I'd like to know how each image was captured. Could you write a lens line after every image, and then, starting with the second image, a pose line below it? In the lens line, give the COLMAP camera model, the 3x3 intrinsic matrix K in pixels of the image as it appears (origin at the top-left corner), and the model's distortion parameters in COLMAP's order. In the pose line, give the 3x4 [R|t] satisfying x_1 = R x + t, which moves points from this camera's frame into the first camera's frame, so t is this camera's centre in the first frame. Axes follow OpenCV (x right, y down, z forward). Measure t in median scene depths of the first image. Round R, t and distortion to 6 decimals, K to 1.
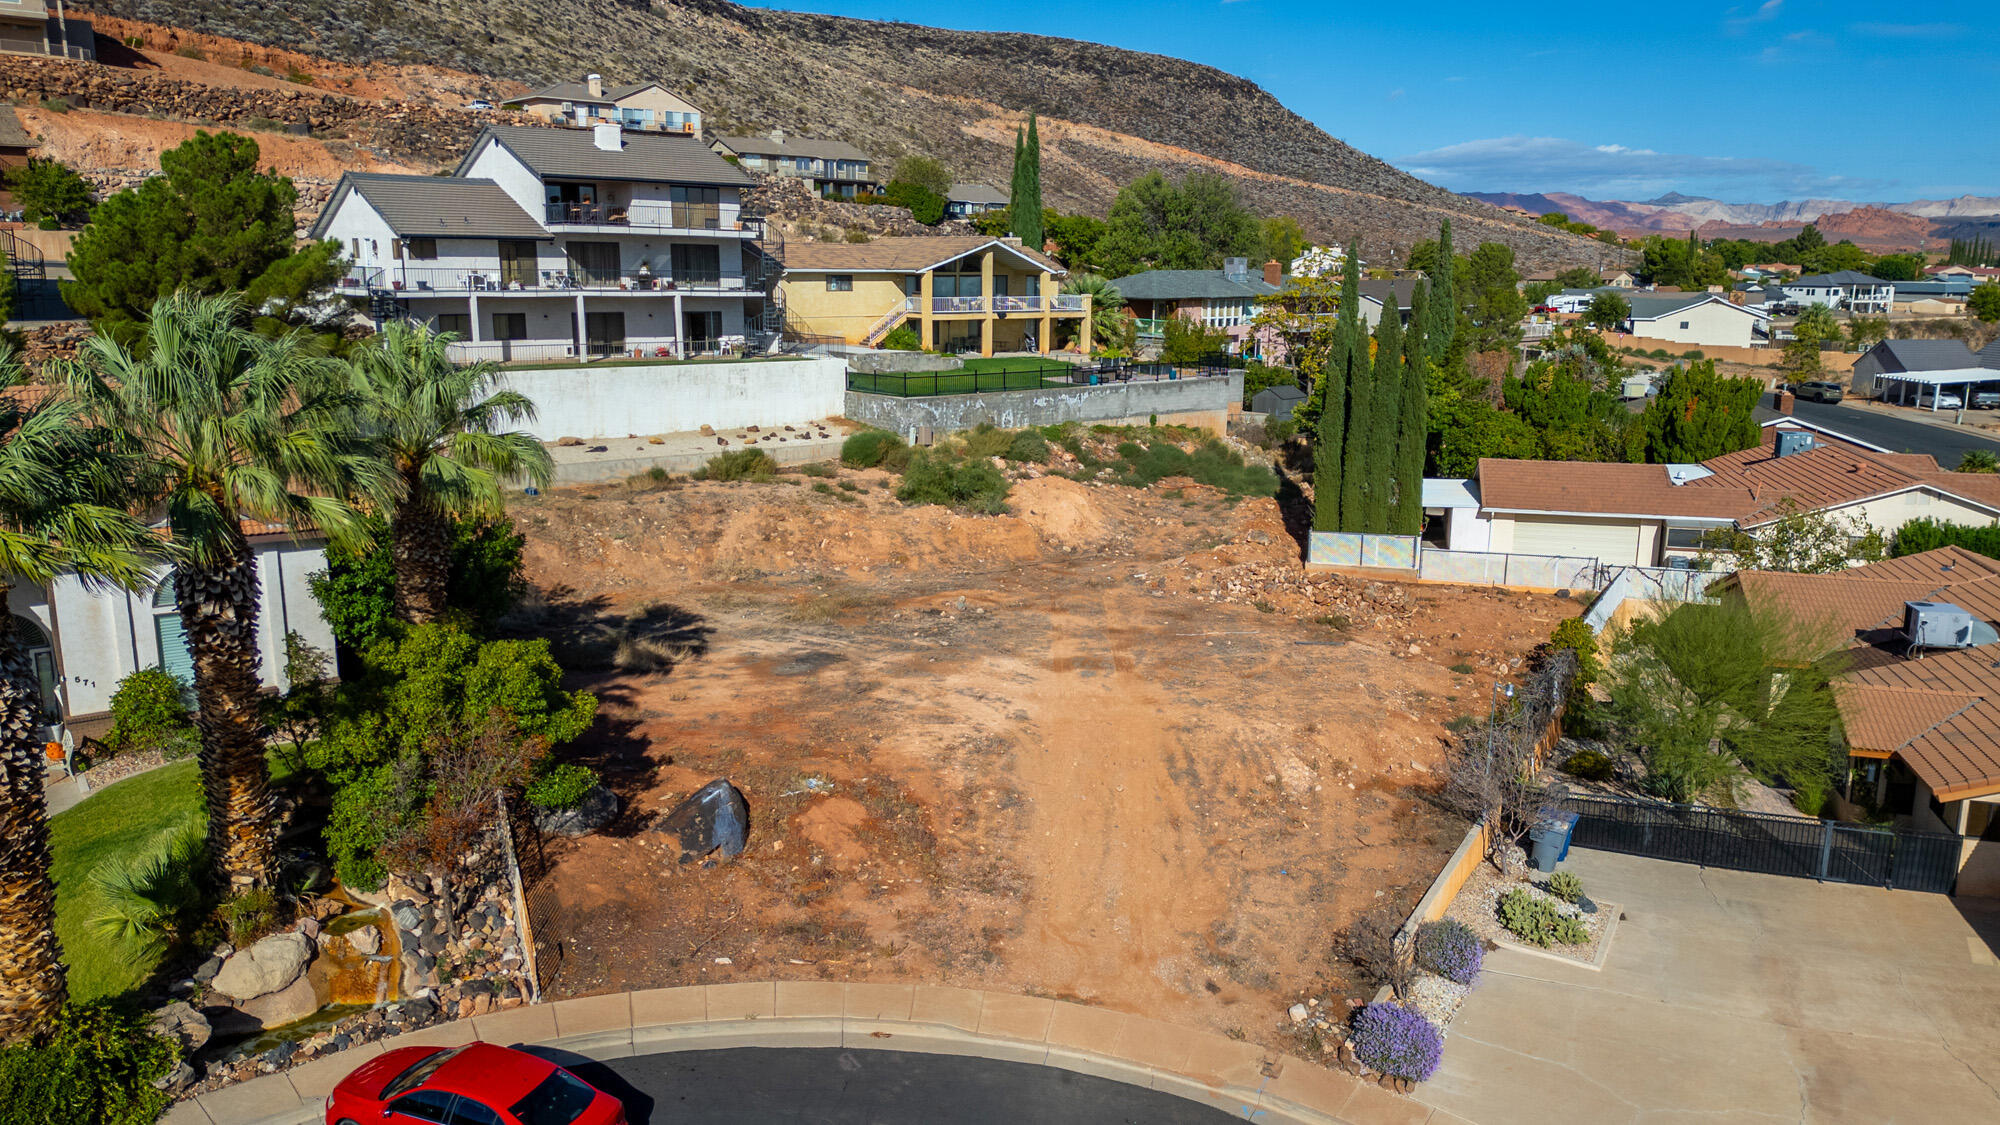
lens RADIAL K [[1409.8, 0, 992.9], [0, 1409.8, 573.6], [0, 0, 1]] dist [0.092266, -0.096458]
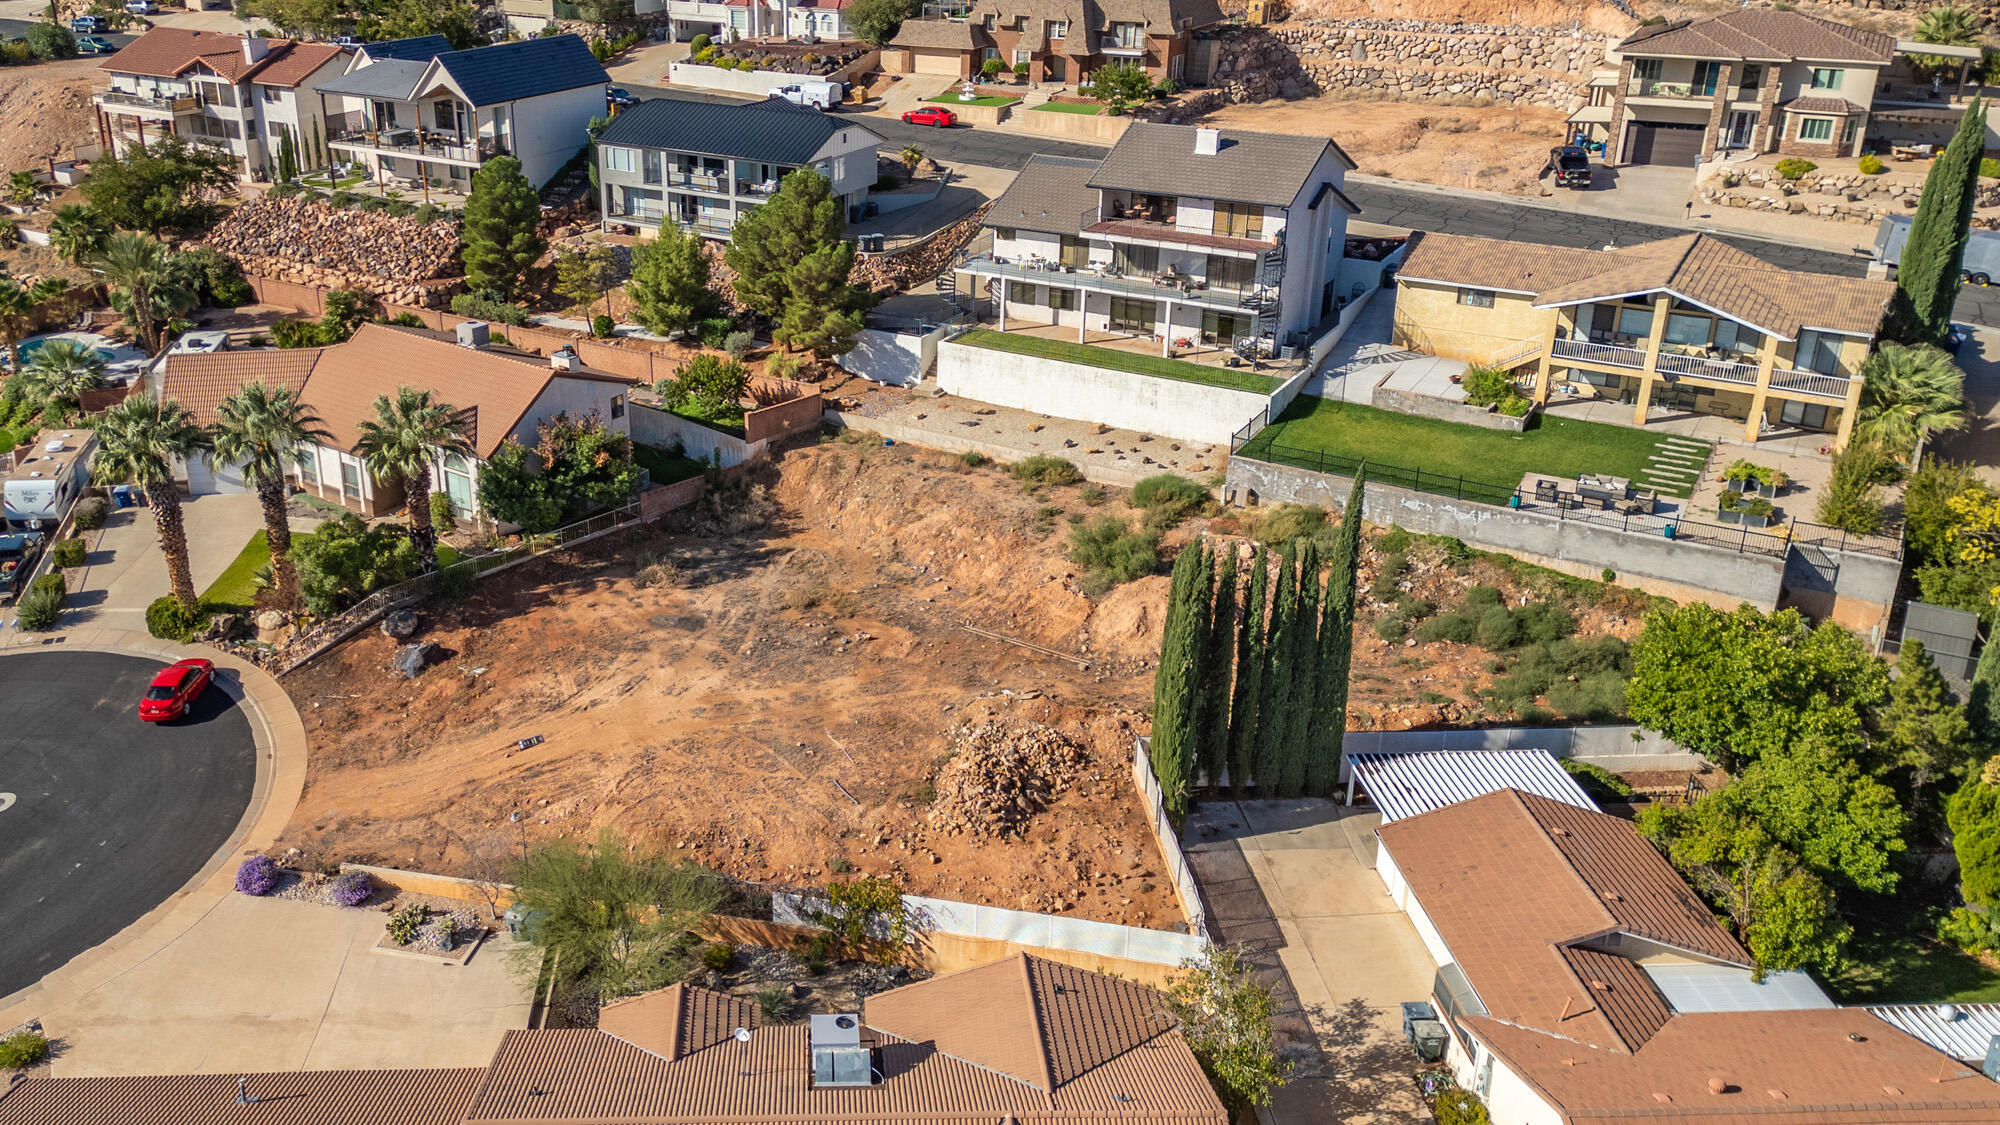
lens RADIAL K [[1661.8, 0, 798.6], [0, 1661.8, 504.3], [0, 0, 1]] dist [0.103264, -0.117793]
pose [[0.290332, 0.348836, -0.891079, 0.947478], [-0.193269, 0.933374, 0.302422, -0.404440], [0.937206, 0.084415, 0.338407, 0.323224]]
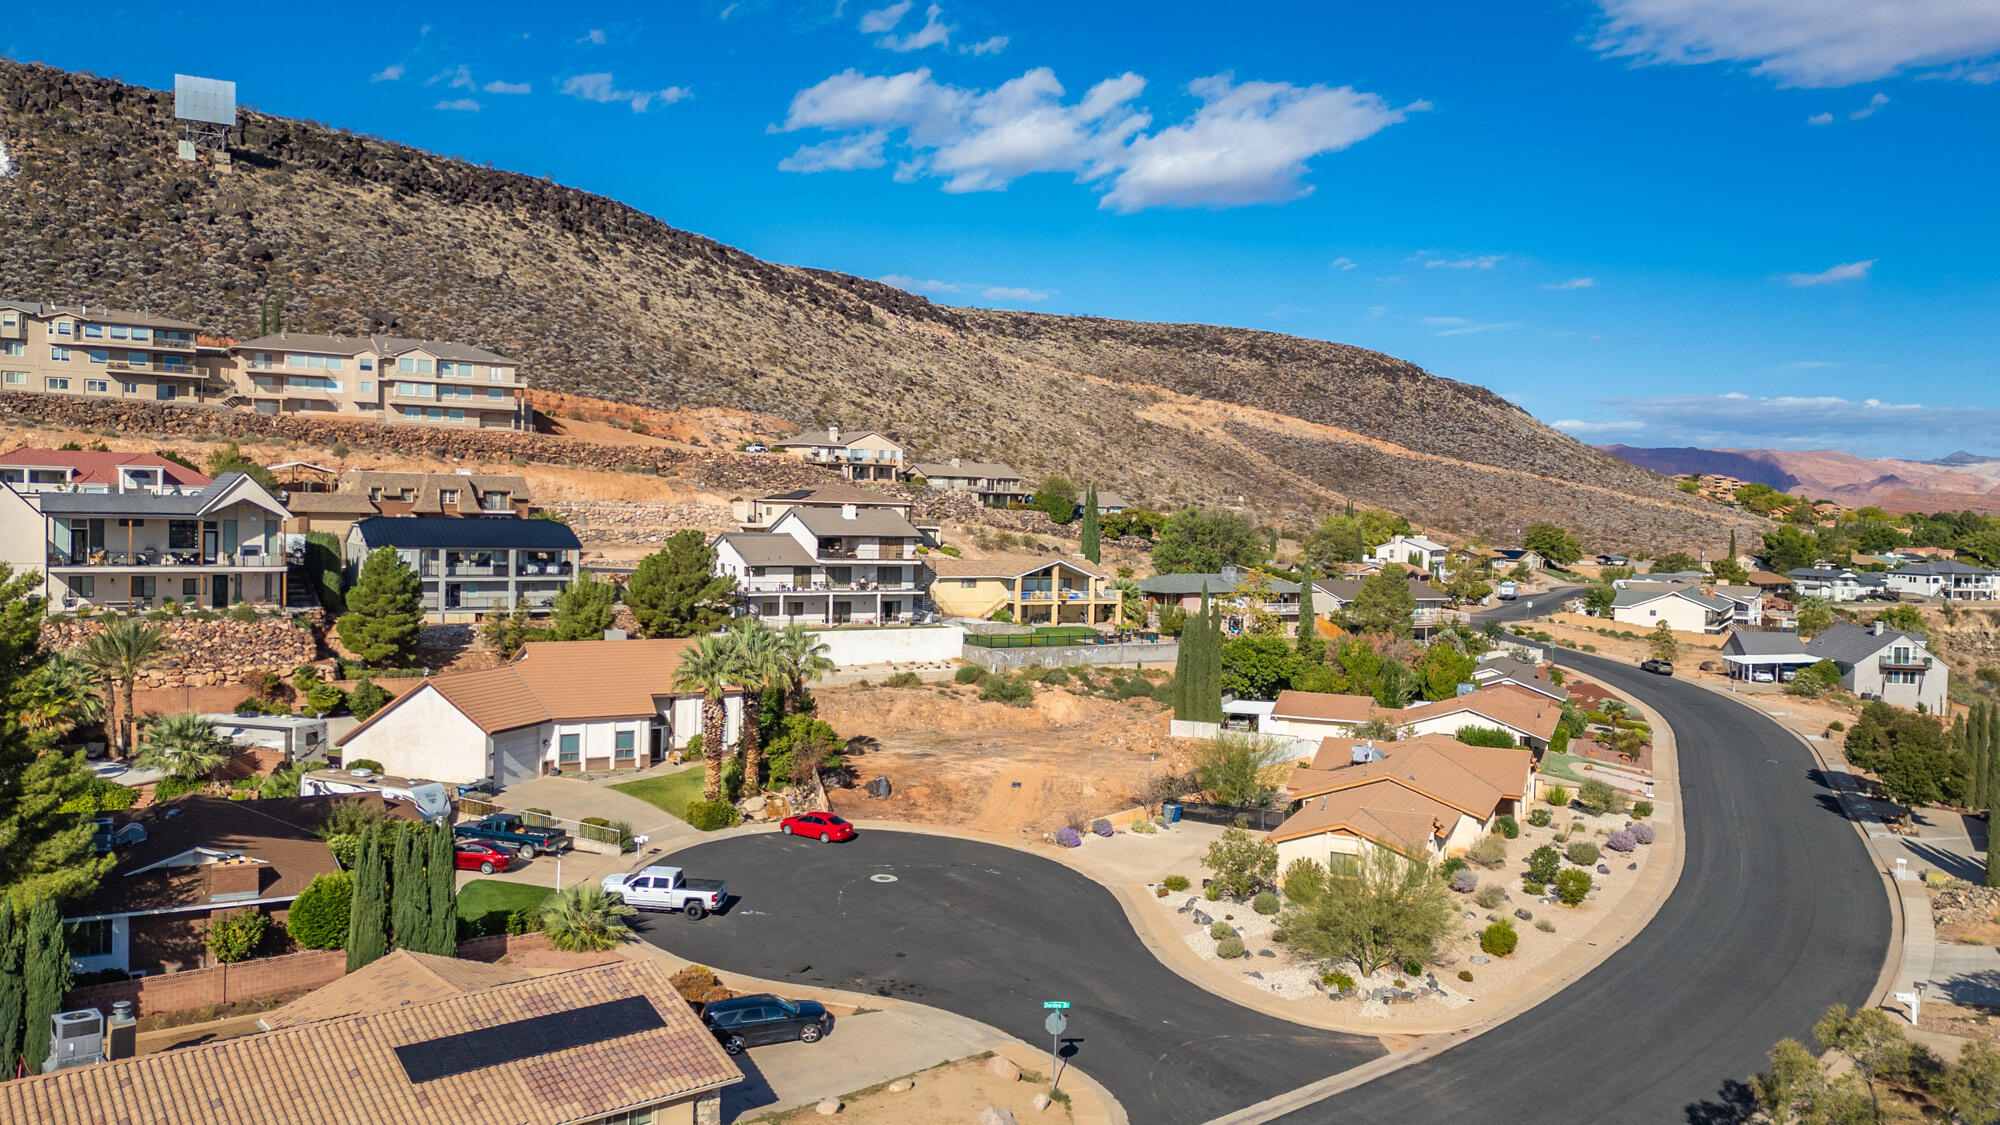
lens RADIAL K [[1499.0, 0, 1008.3], [0, 1499.0, 566.3], [0, 0, 1]] dist [0.096672, -0.108185]
pose [[0.991578, 0.021317, -0.127748, 0.224346], [-0.043575, 0.983770, -0.174065, 0.121323], [0.121964, 0.178166, 0.976413, -1.030103]]
